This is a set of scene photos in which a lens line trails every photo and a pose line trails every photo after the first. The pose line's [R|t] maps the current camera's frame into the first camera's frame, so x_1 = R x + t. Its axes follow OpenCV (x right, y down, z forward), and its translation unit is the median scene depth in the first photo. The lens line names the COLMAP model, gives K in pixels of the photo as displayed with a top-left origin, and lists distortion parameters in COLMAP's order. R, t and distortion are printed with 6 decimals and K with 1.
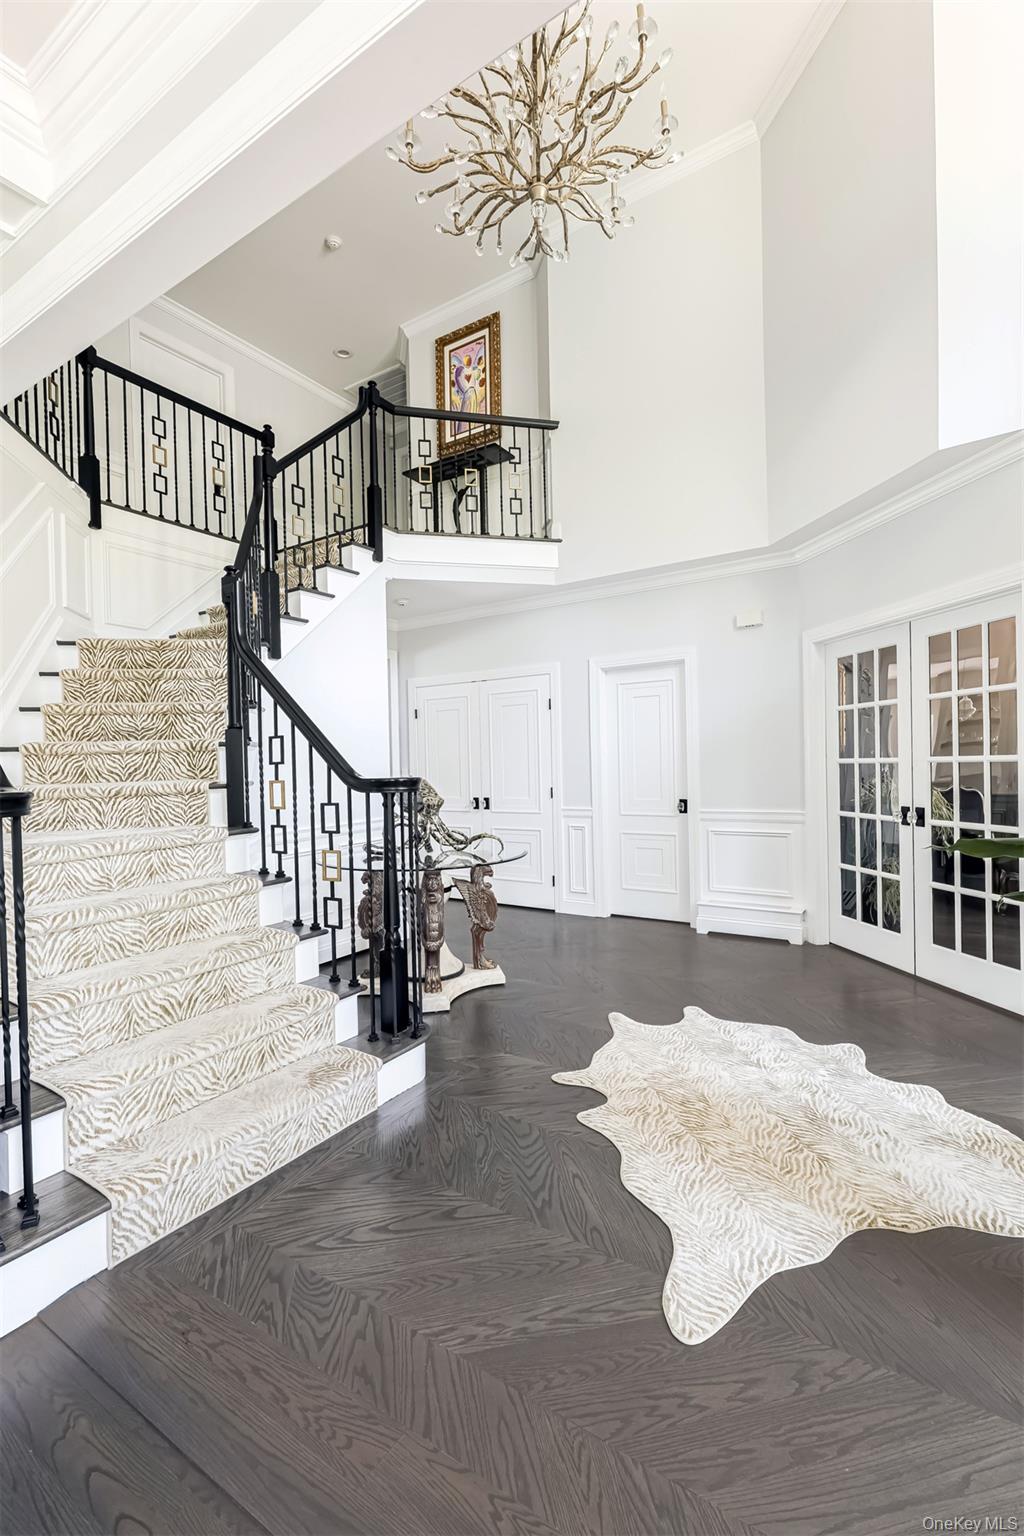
lens RADIAL K [[692.5, 0, 513.3], [0, 692.5, 770.5], [0, 0, 1]] dist [-0.000263, 0.000248]
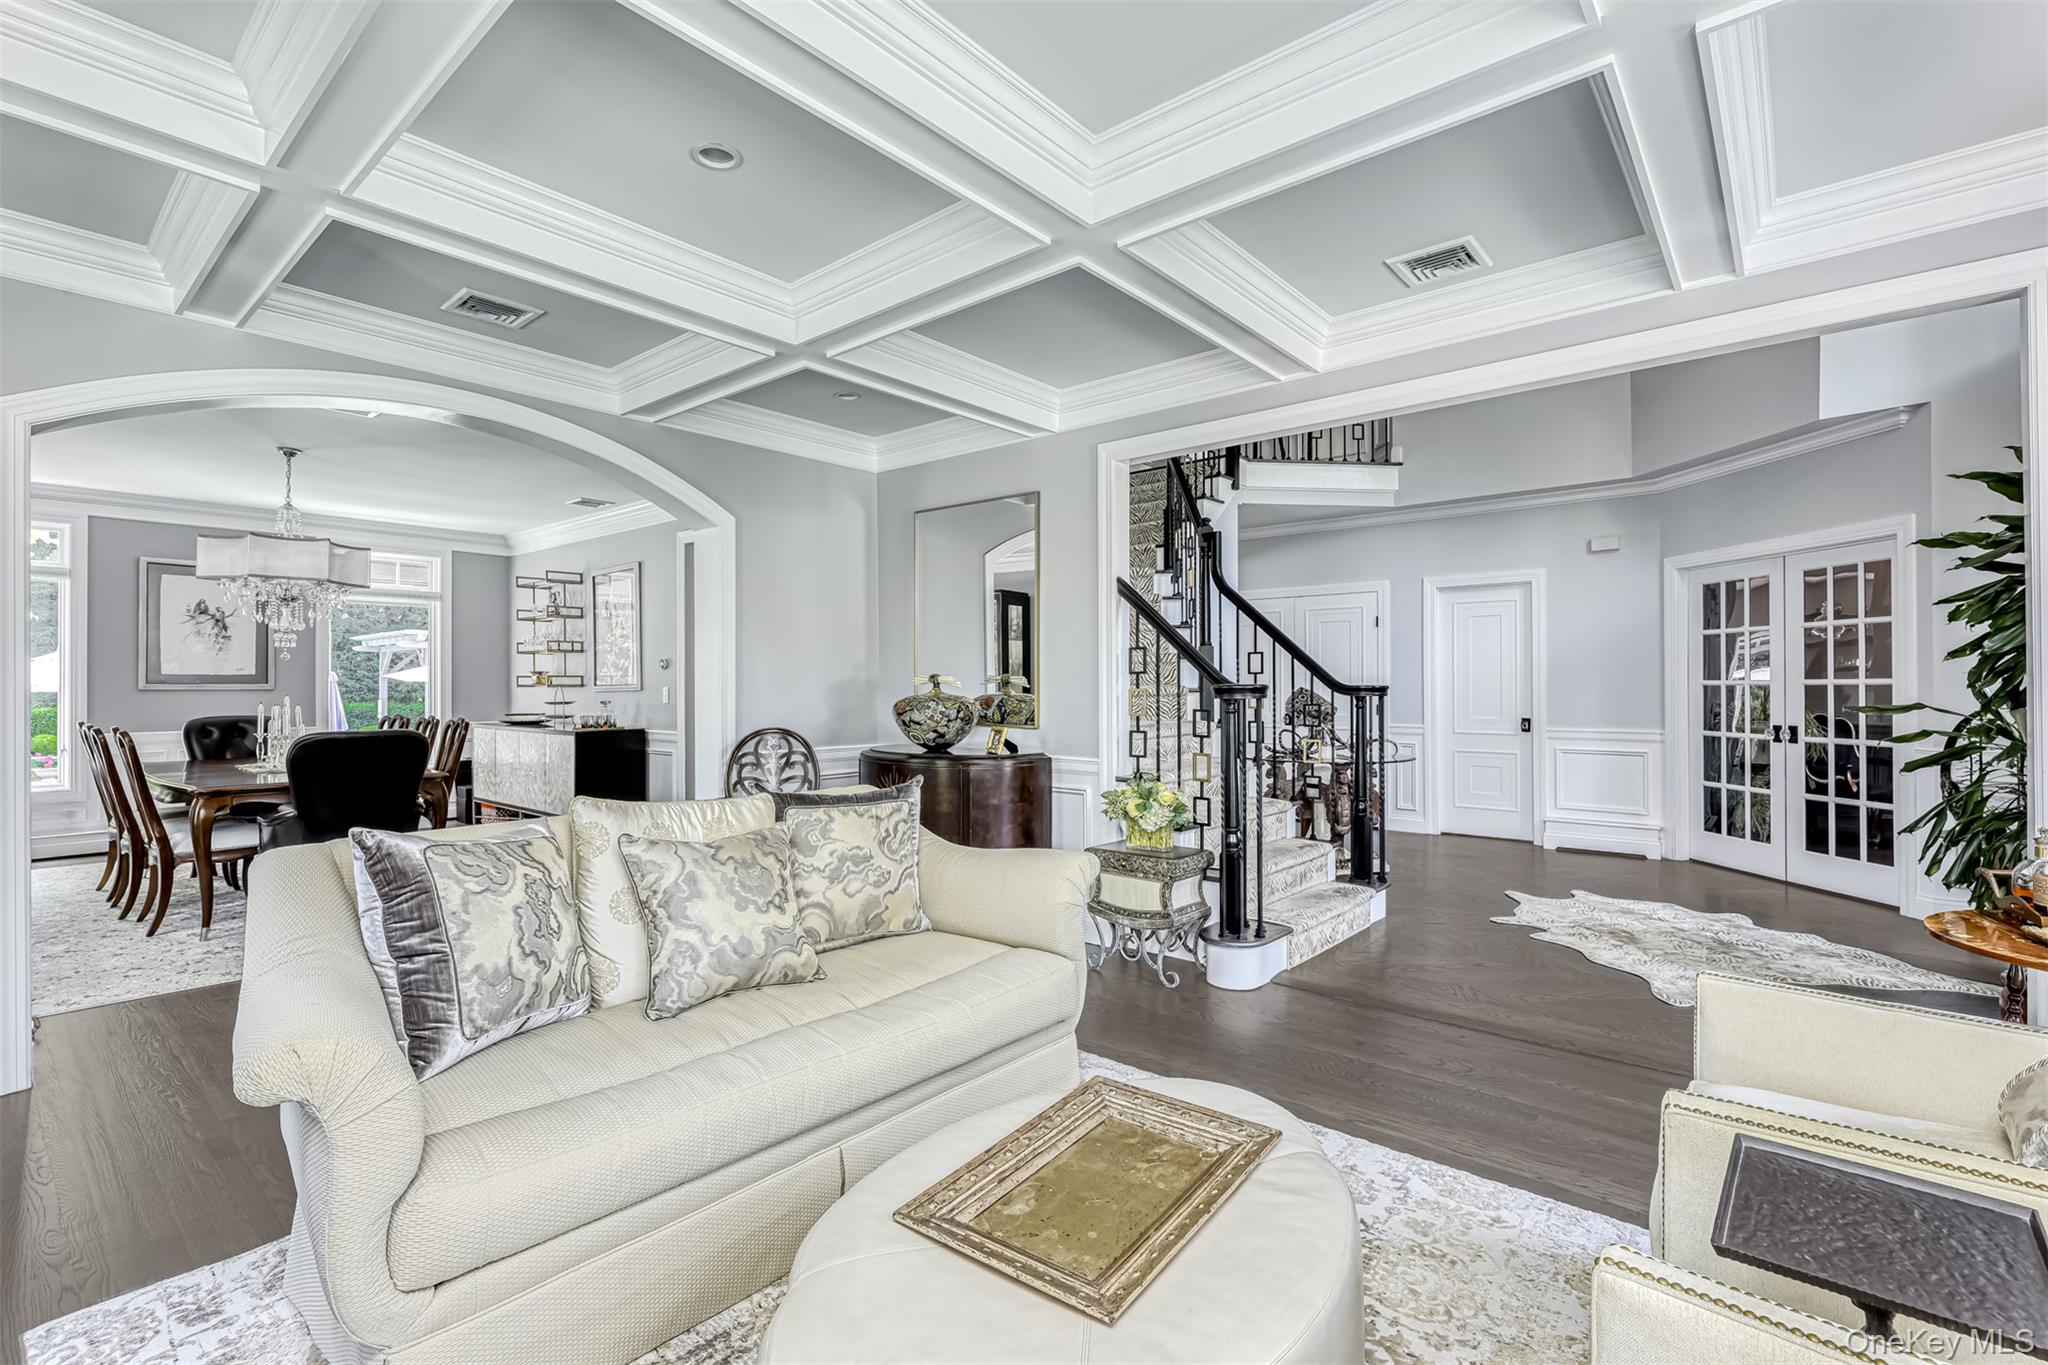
lens RADIAL K [[923.4, 0, 1020.5], [0, 923.4, 675.2], [0, 0, 1]] dist [-0.000263, 0.000248]
pose [[0.990866, 0.021791, -0.133076, -0.391117], [-0.024389, 0.999542, -0.017923, 0.026747], [0.132624, 0.021004, 0.990944, -0.554070]]
